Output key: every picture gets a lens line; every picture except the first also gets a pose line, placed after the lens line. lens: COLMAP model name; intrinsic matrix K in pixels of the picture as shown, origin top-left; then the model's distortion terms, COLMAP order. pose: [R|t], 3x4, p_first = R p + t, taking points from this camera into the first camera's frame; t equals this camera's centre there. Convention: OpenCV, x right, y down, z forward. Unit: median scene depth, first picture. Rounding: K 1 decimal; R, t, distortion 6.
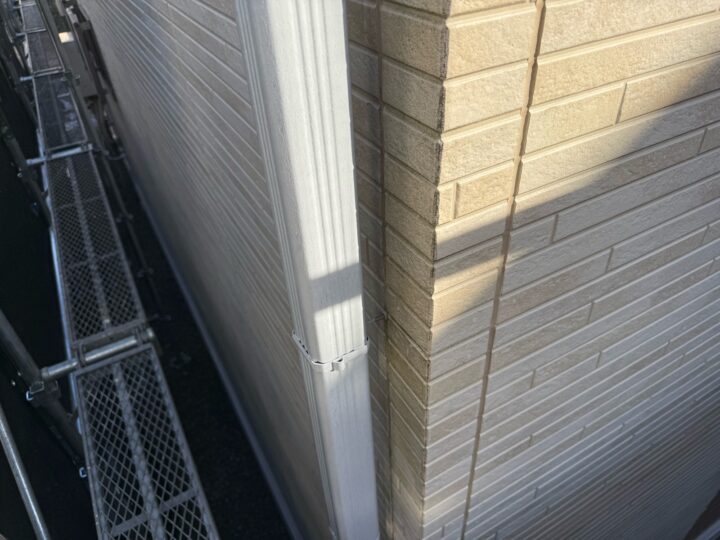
lens RADIAL K [[511.2, 0, 360.0], [0, 511.2, 270.0], [0, 0, 1]] dist [0.031654, -0.064911]
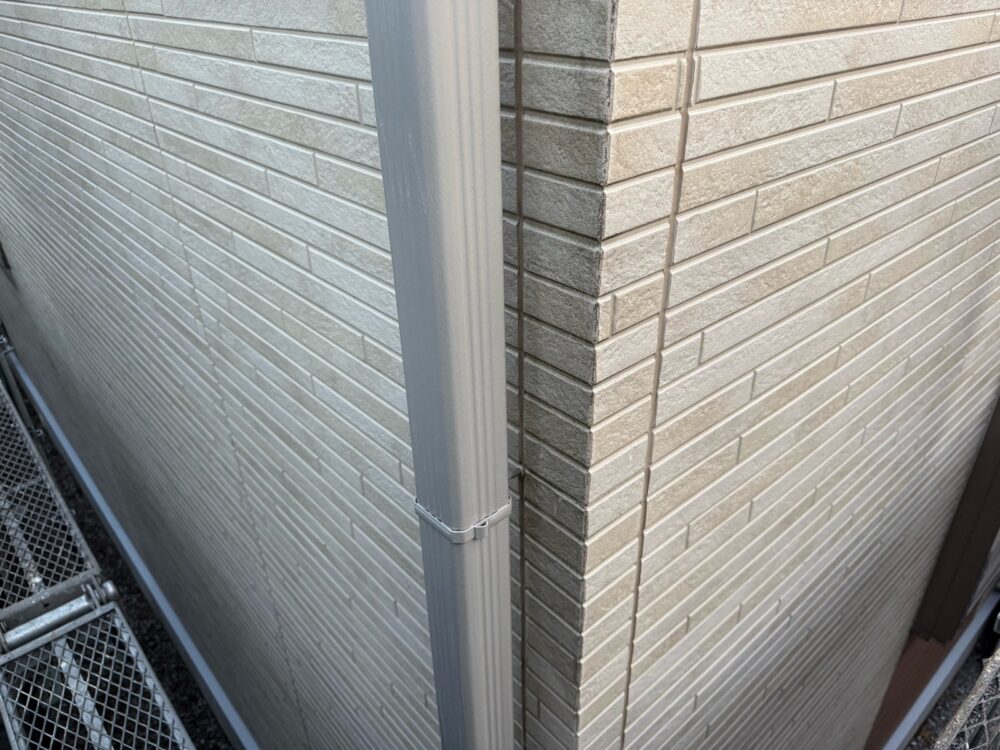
lens RADIAL K [[710.0, 0, 500.0], [0, 710.0, 375.0], [0, 0, 1]] dist [0.031654, -0.064911]
pose [[0.976999, -0.076097, 0.199205, -0.198771], [0.105778, 0.984073, -0.142868, 0.095953], [-0.185161, 0.160654, 0.969487, -0.135271]]
